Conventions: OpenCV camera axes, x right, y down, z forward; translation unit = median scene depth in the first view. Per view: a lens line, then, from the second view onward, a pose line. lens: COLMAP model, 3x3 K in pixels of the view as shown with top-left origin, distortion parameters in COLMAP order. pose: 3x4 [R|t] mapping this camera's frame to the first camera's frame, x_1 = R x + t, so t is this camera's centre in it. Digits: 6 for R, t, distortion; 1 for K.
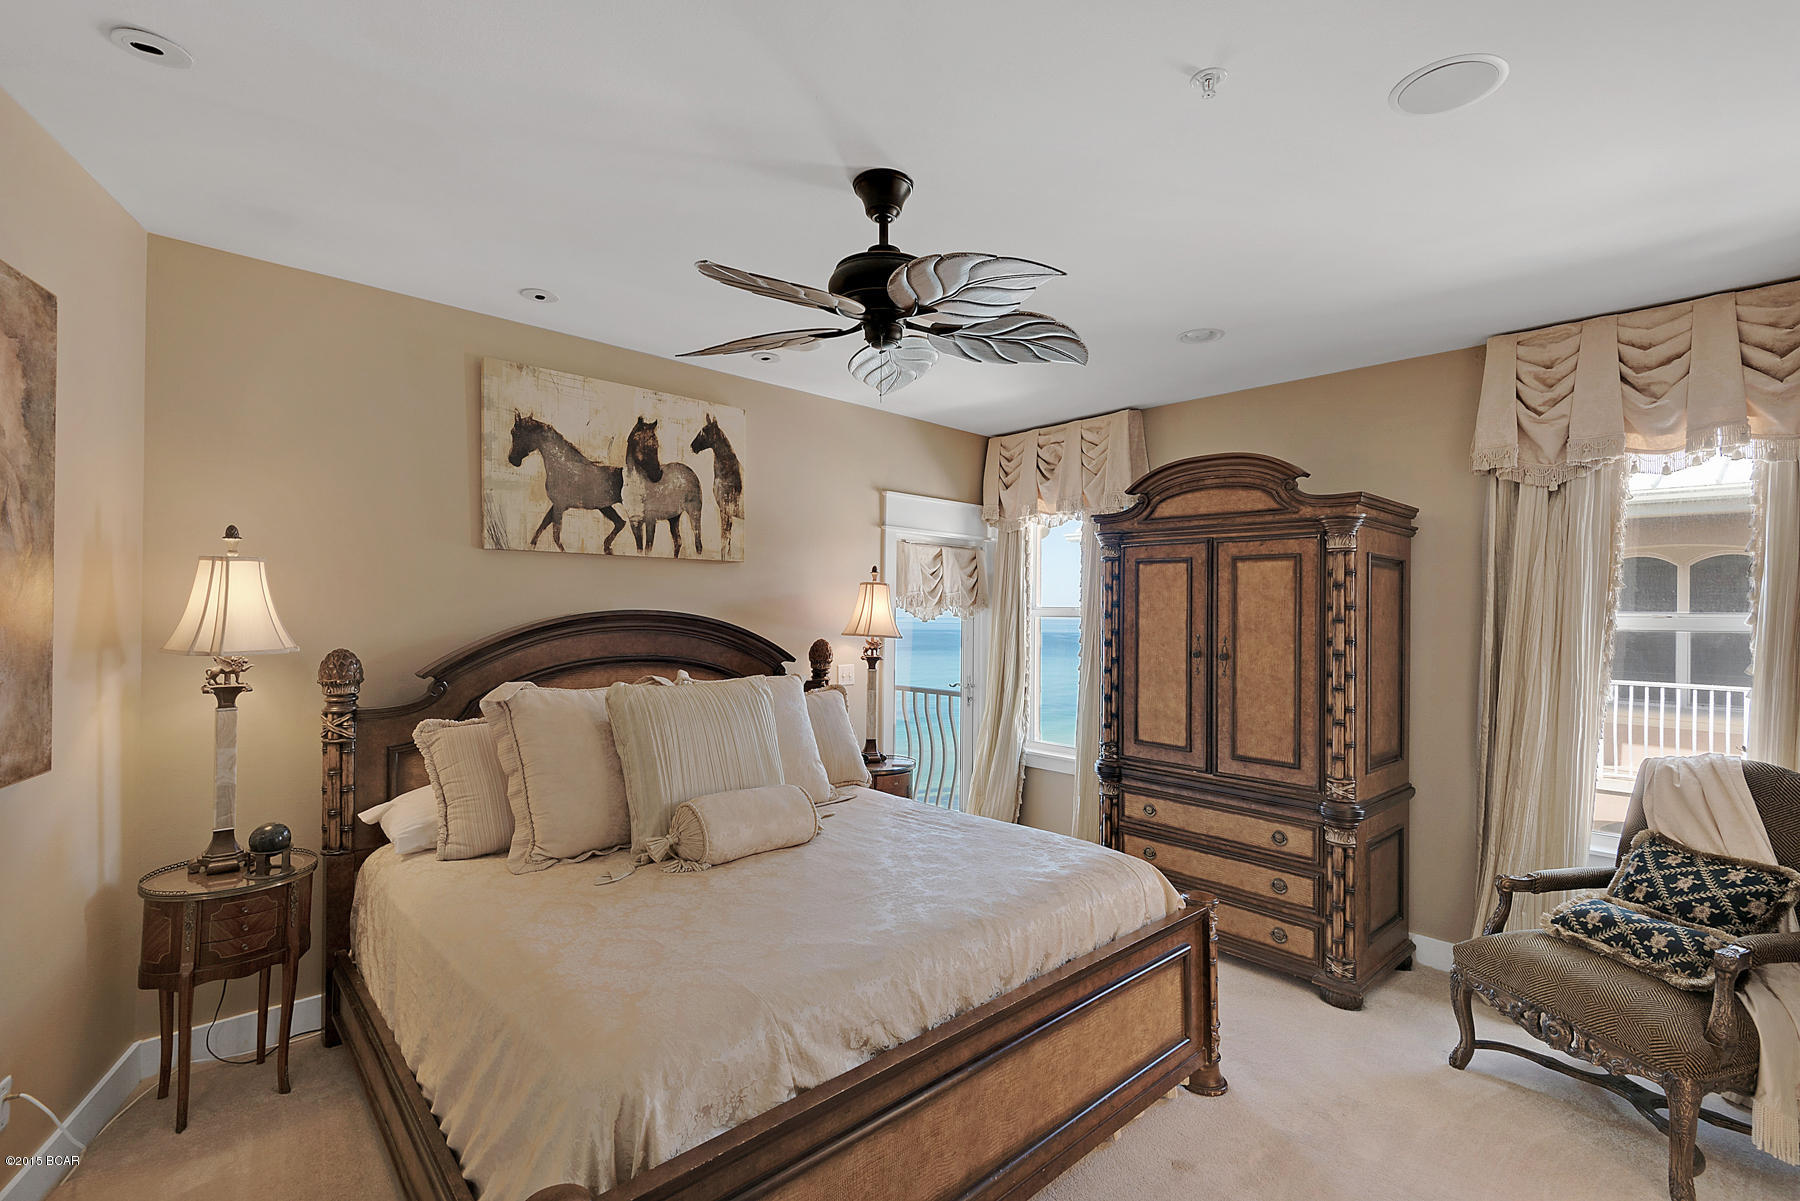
lens RADIAL K [[803.7, 0, 900.0], [0, 803.7, 600.5], [0, 0, 1]] dist [0.035380, -0.017773]
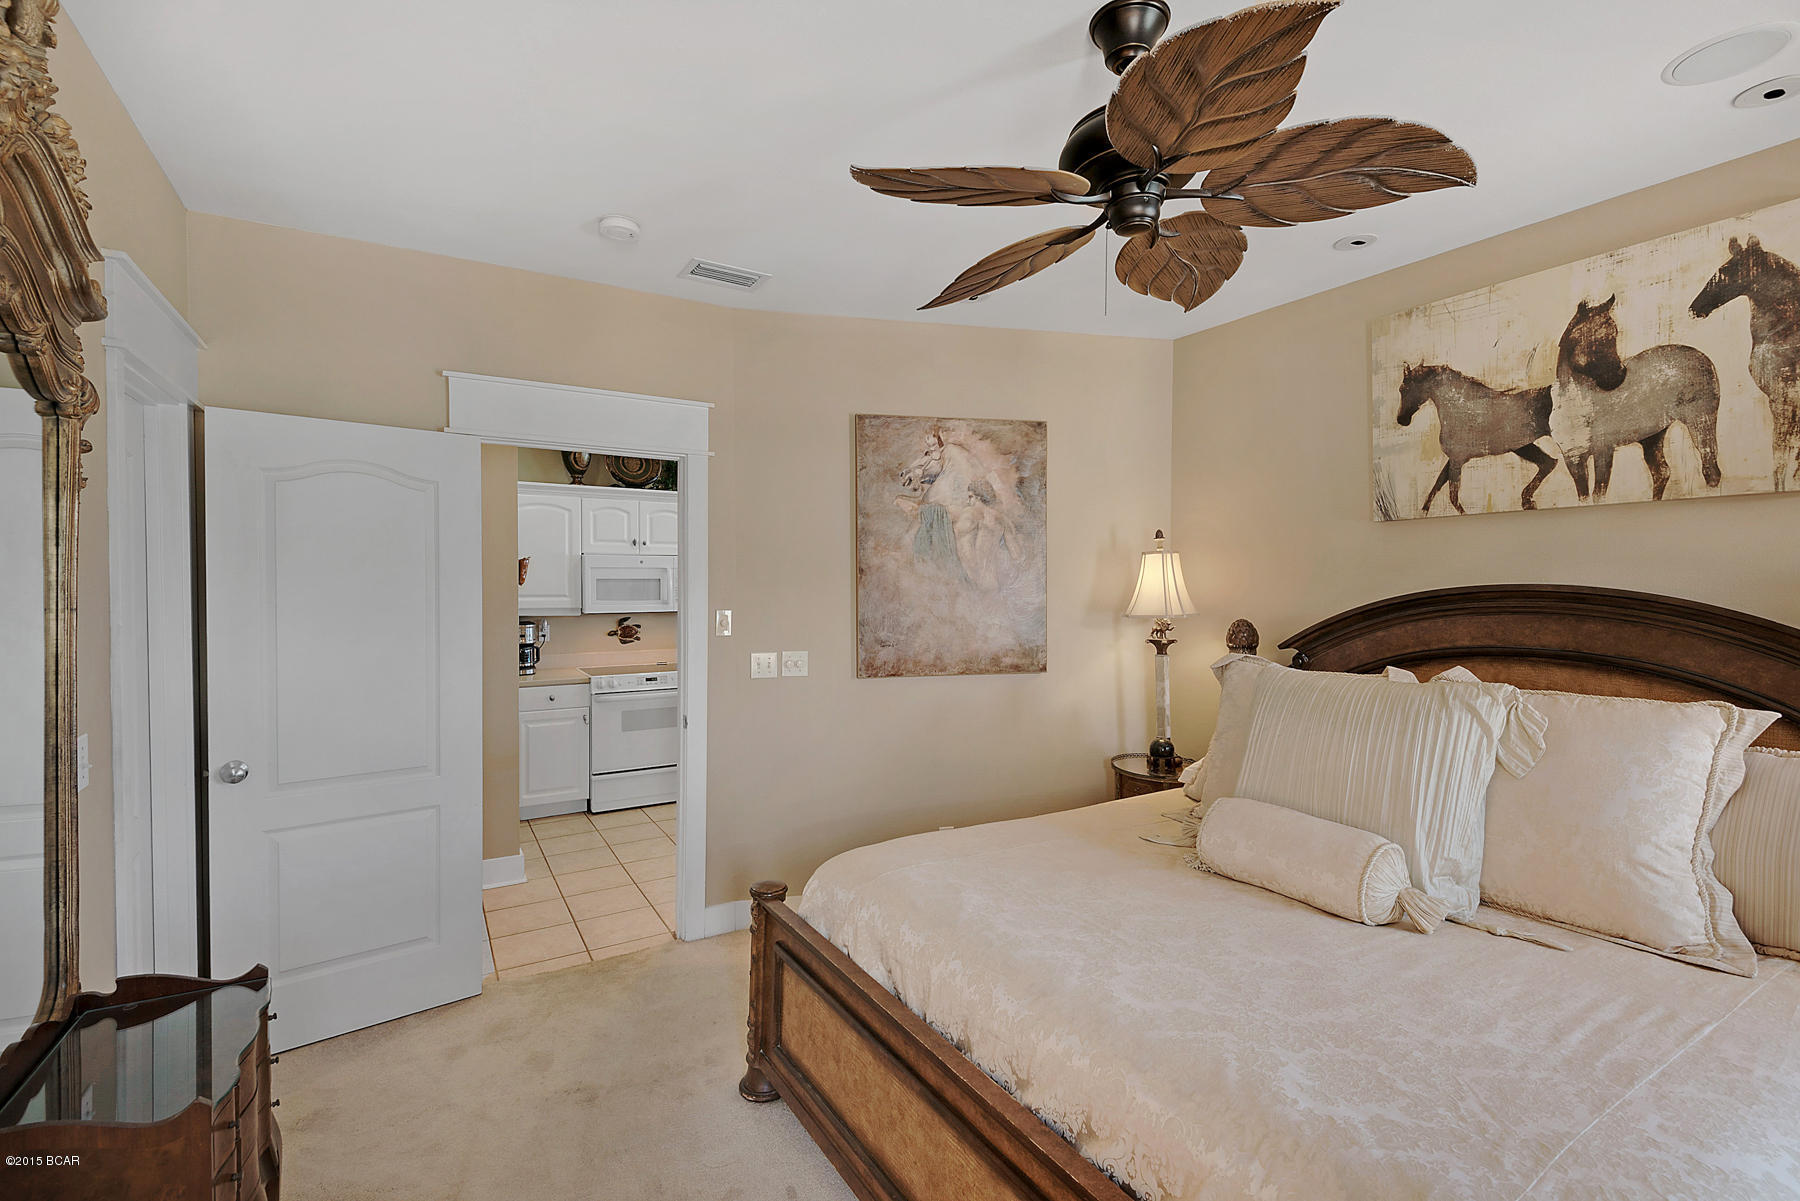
lens RADIAL K [[827.4, 0, 906.7], [0, 827.4, 593.9], [0, 0, 1]] dist [0.039672, -0.020324]
pose [[-0.204562, -0.001679, -0.978852, 0.505453], [0.011109, 0.999930, -0.004037, 0.016758], [0.978791, -0.011700, -0.204529, 0.597838]]
